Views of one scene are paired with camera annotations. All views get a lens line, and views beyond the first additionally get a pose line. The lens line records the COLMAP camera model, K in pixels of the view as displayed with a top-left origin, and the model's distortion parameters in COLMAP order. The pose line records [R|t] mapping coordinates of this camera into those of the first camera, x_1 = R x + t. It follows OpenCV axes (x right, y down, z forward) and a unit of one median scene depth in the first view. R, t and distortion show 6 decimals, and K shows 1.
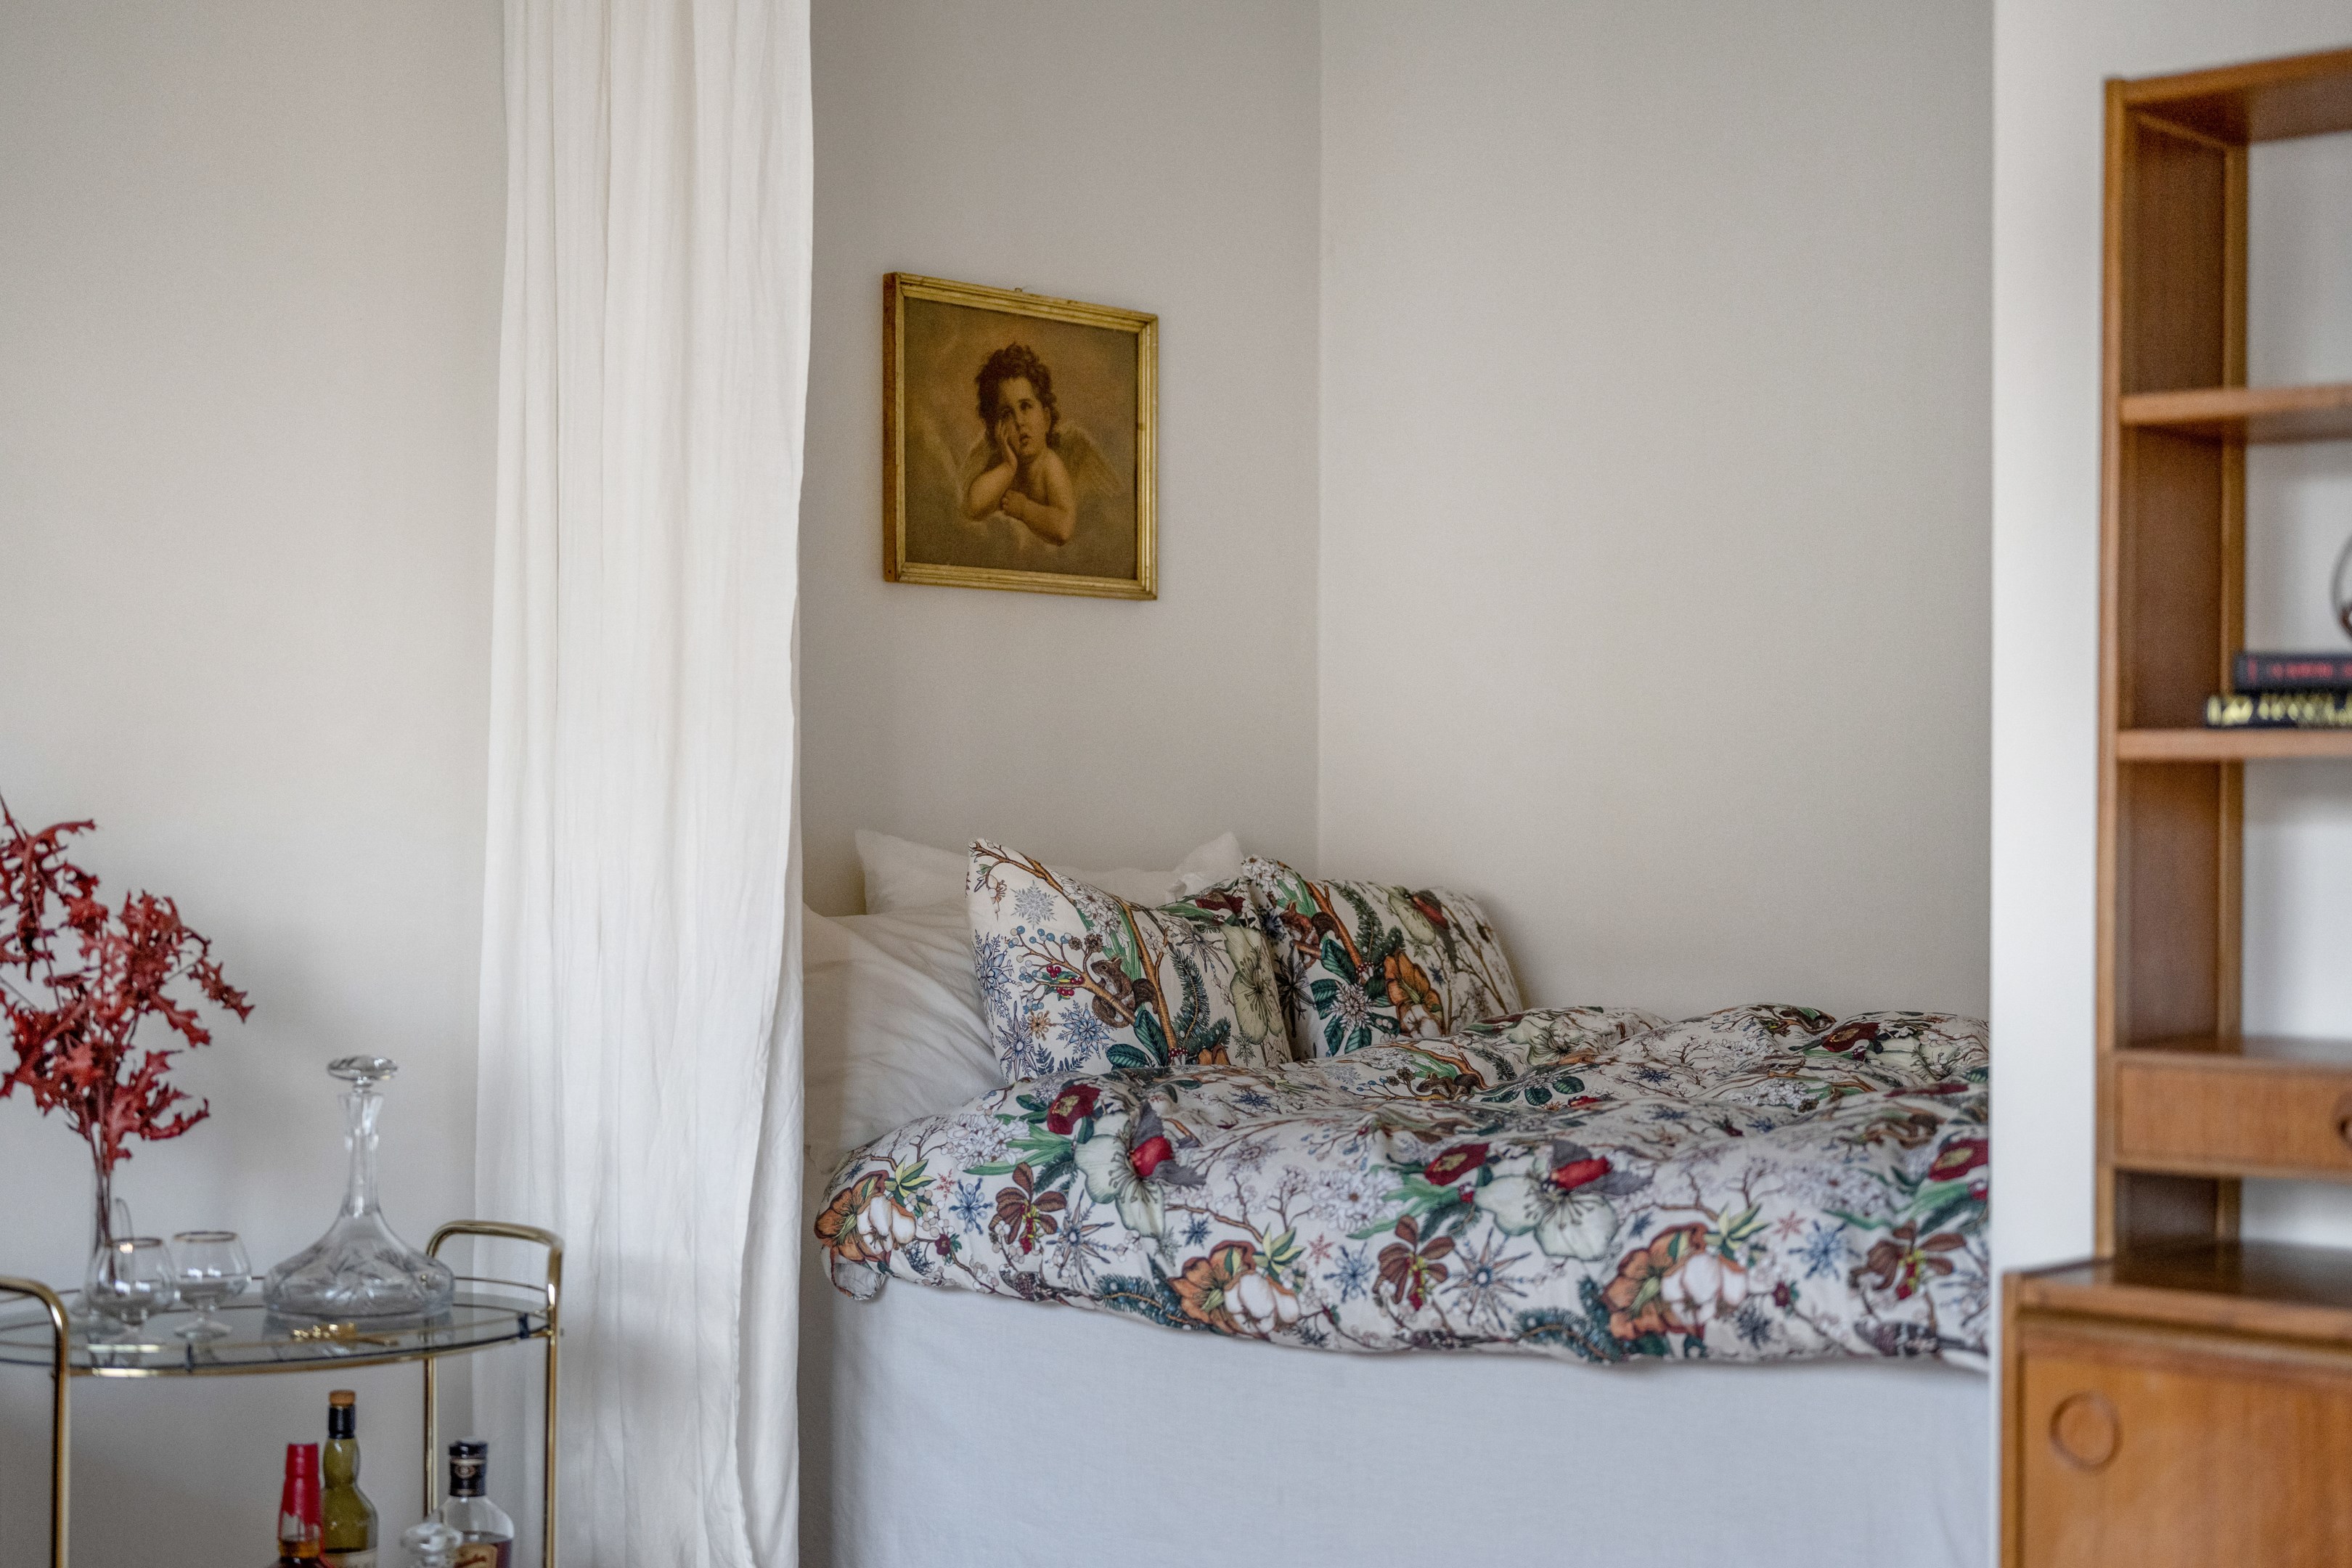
lens RADIAL K [[3552.2, 0, 1176.0], [0, 3552.2, 784.0], [0, 0, 1]] dist [0.011220, -0.033813]
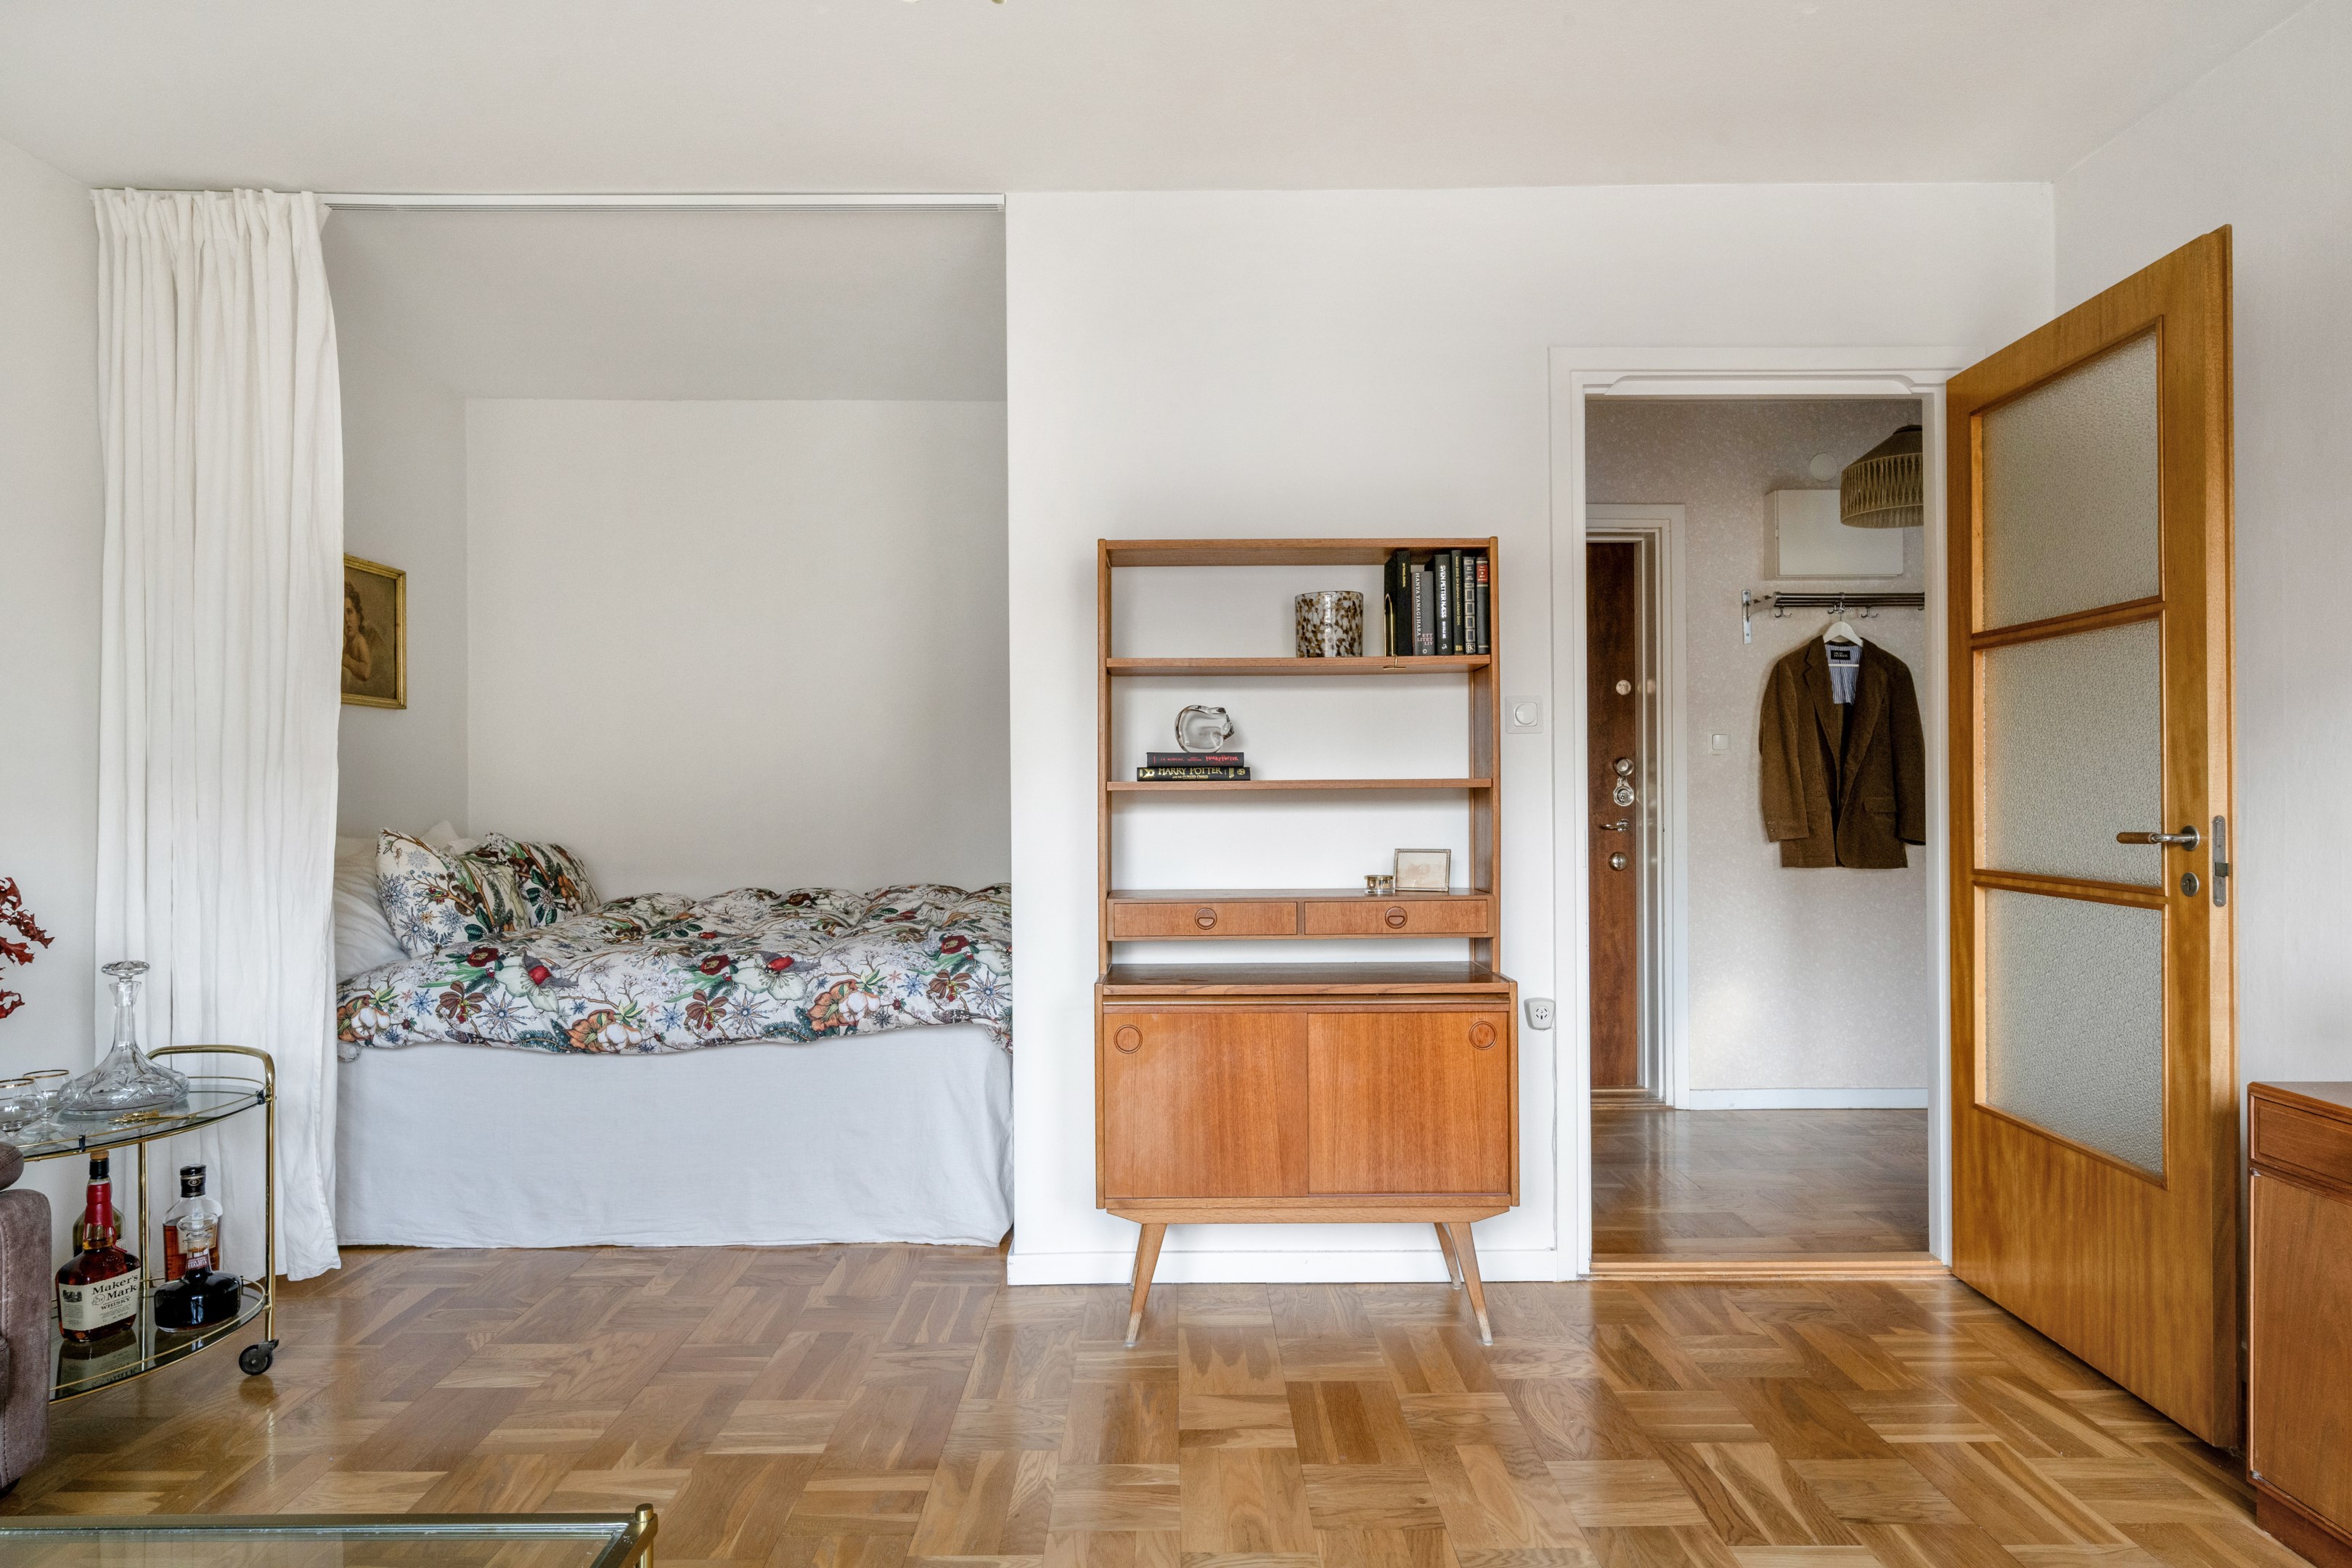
lens RADIAL K [[1415.3, 0, 1176.0], [0, 1415.3, 784.0], [0, 0, 1]] dist [0.004860, 0.001575]
pose [[0.743179, -0.005441, 0.669070, -0.310162], [0.005007, 0.999984, 0.002571, -0.011059], [-0.669074, 0.001439, 0.743195, 0.117534]]
